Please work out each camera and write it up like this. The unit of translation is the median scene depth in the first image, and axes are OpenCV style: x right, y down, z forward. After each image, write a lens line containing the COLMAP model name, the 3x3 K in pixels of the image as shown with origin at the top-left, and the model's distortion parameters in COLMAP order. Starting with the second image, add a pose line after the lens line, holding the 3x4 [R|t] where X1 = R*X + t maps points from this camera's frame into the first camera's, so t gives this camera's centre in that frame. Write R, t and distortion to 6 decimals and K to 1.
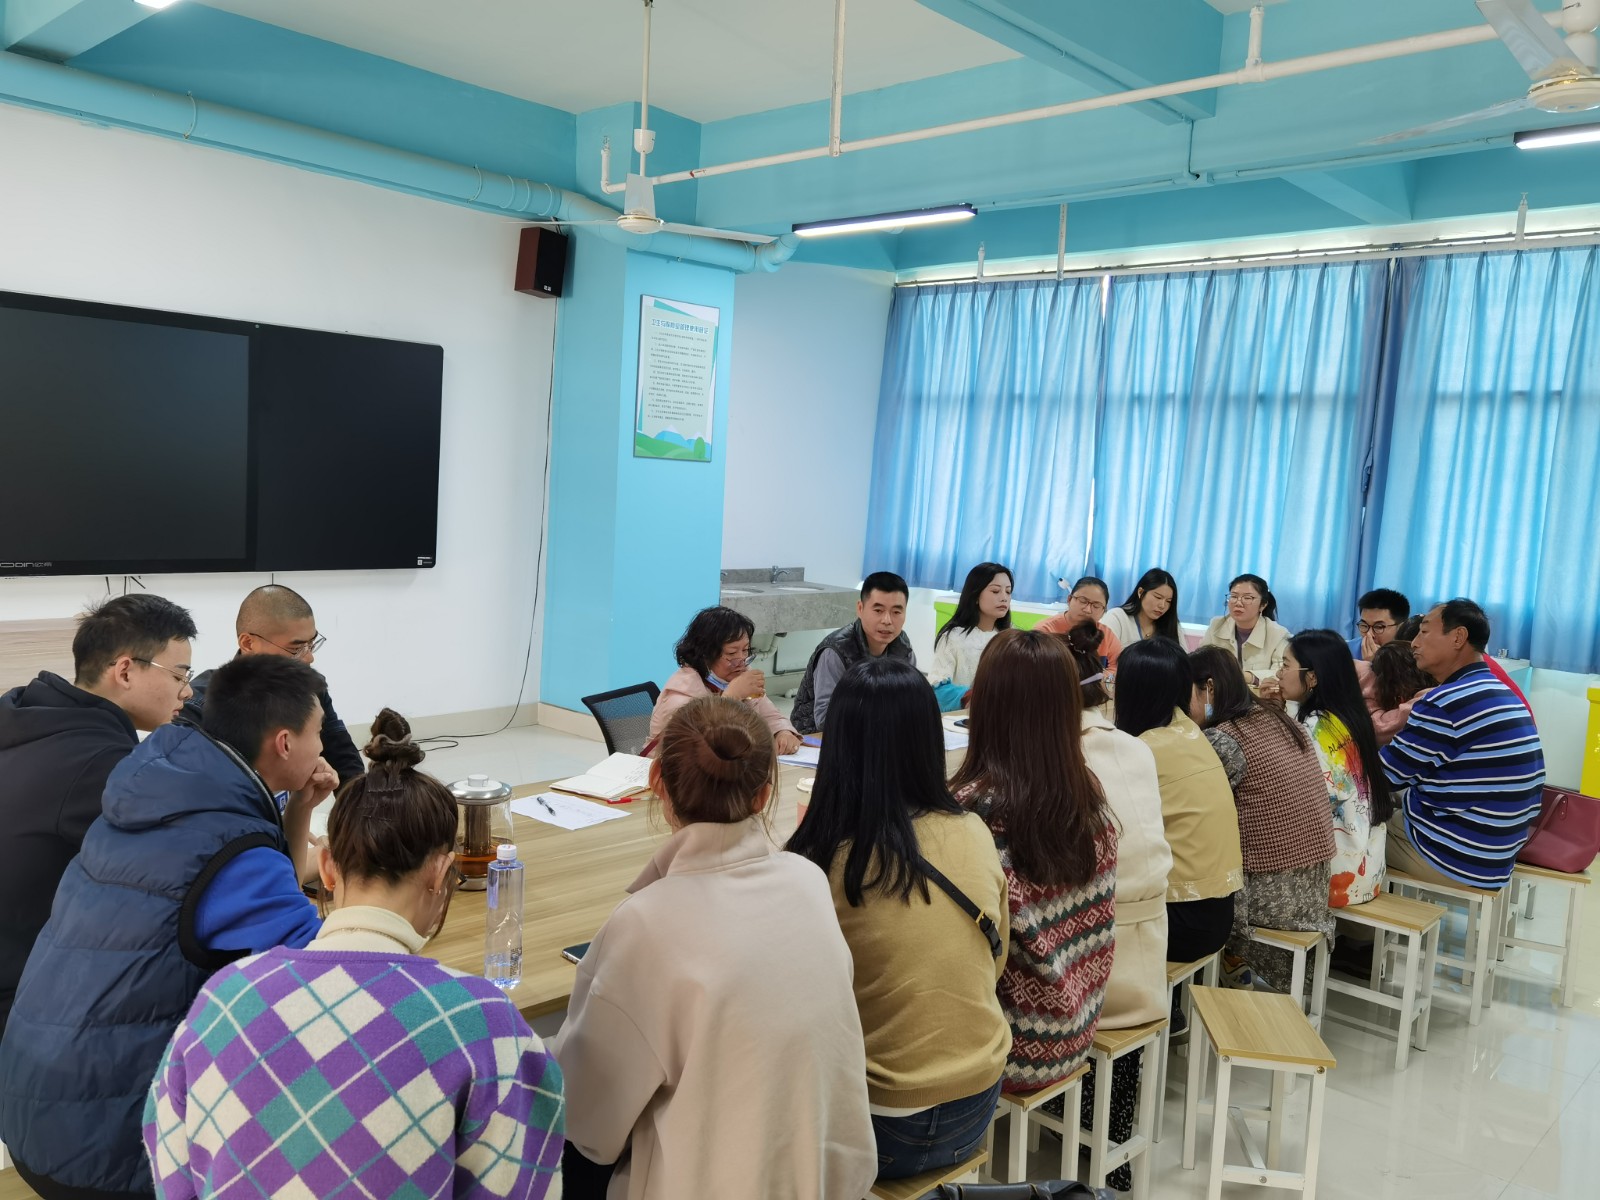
lens RADIAL K [[1266.0, 0, 805.7], [0, 1266.0, 593.3], [0, 0, 1]] dist [0.007865, 0.058910]
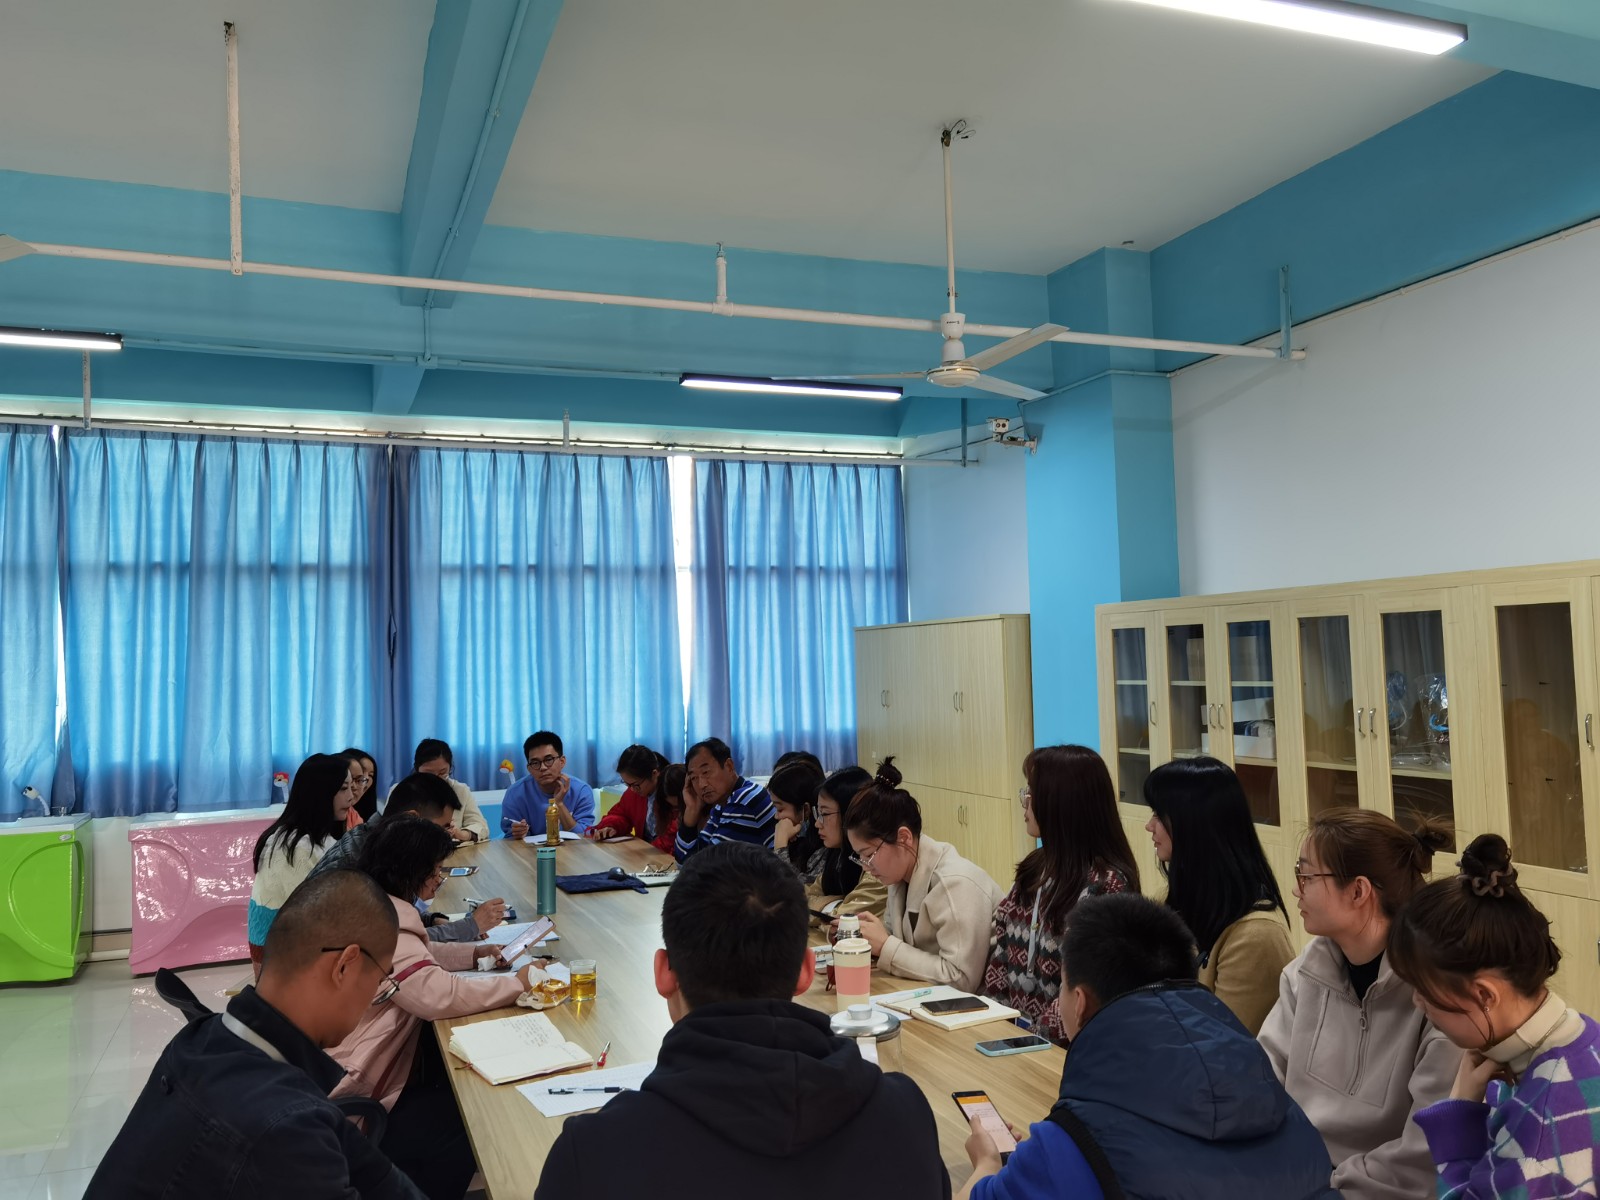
lens RADIAL K [[1266.0, 0, 805.7], [0, 1266.0, 593.3], [0, 0, 1]] dist [0.007865, 0.058910]
pose [[0.444167, -0.009854, 0.895890, -0.357695], [0.132529, 0.989662, -0.054820, -0.026905], [-0.886088, 0.143080, 0.440881, 0.211522]]
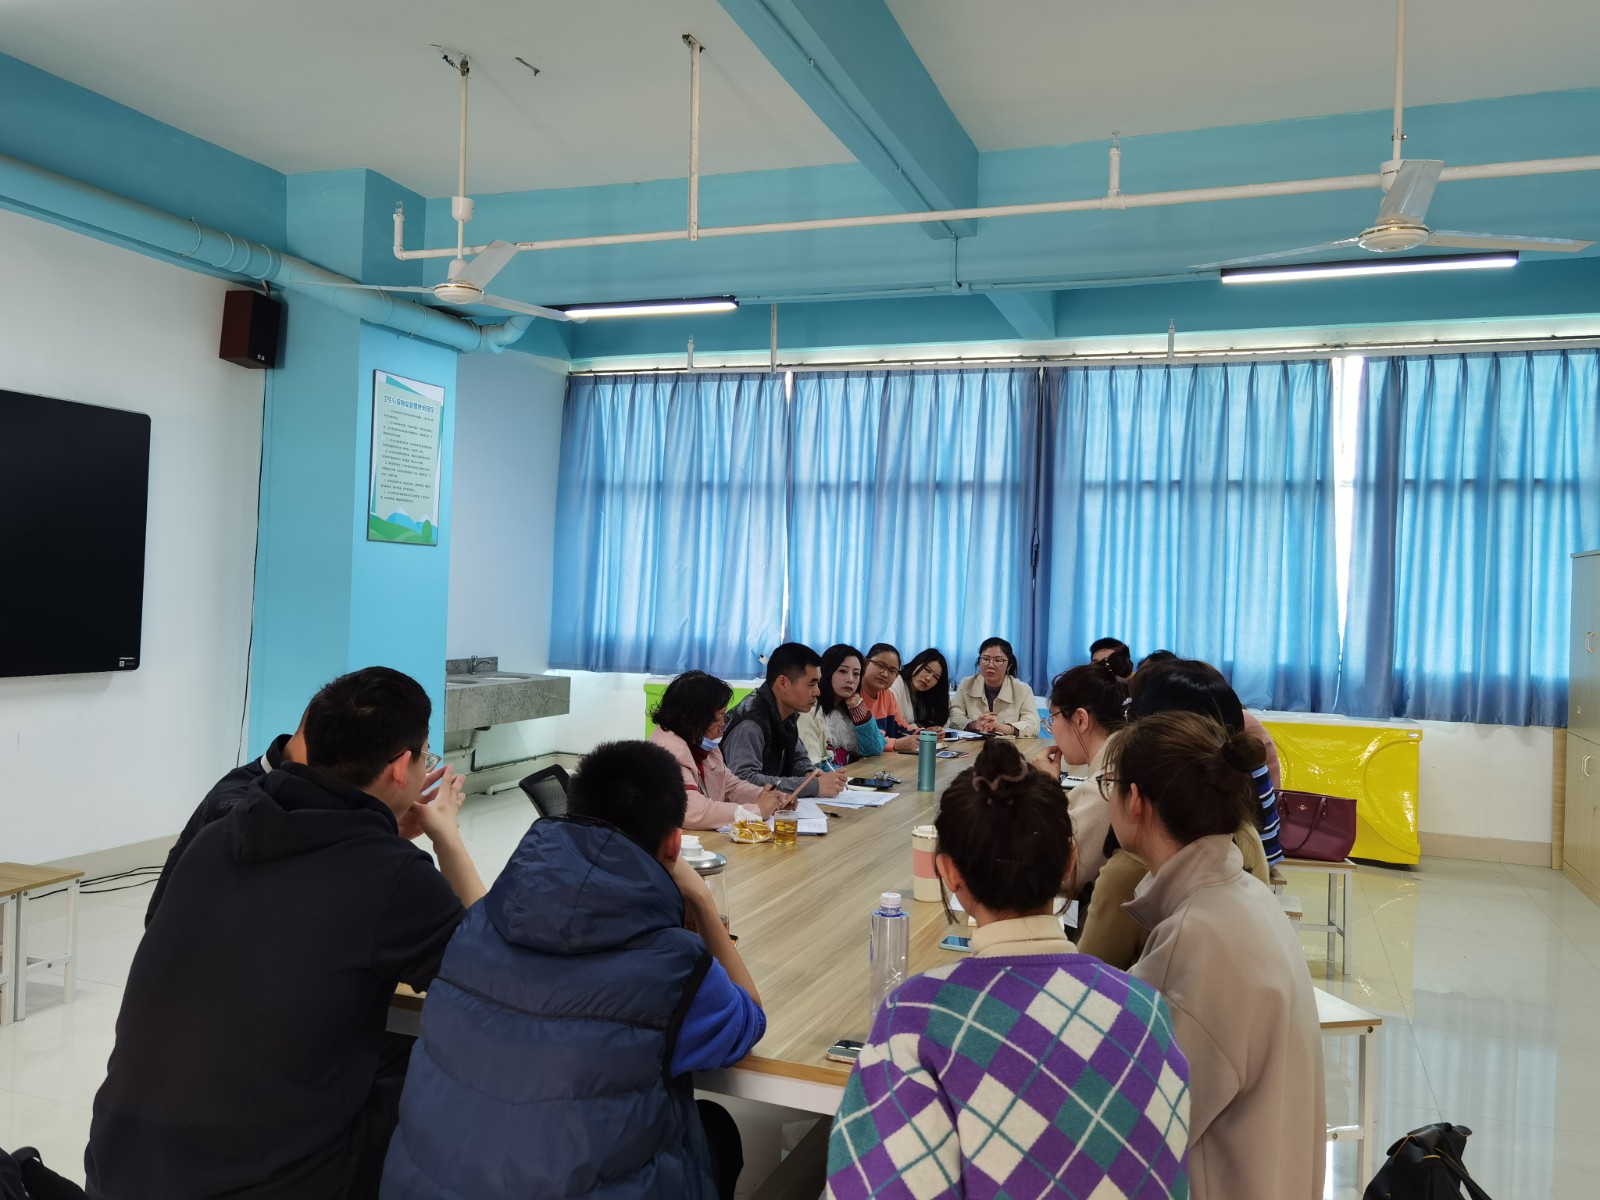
lens RADIAL K [[1266.0, 0, 805.7], [0, 1266.0, 593.3], [0, 0, 1]] dist [0.007865, 0.058910]
pose [[0.926357, -0.024486, 0.375850, -0.179078], [0.053329, 0.996358, -0.066531, 0.009384], [-0.372852, 0.081675, 0.924289, 0.021673]]
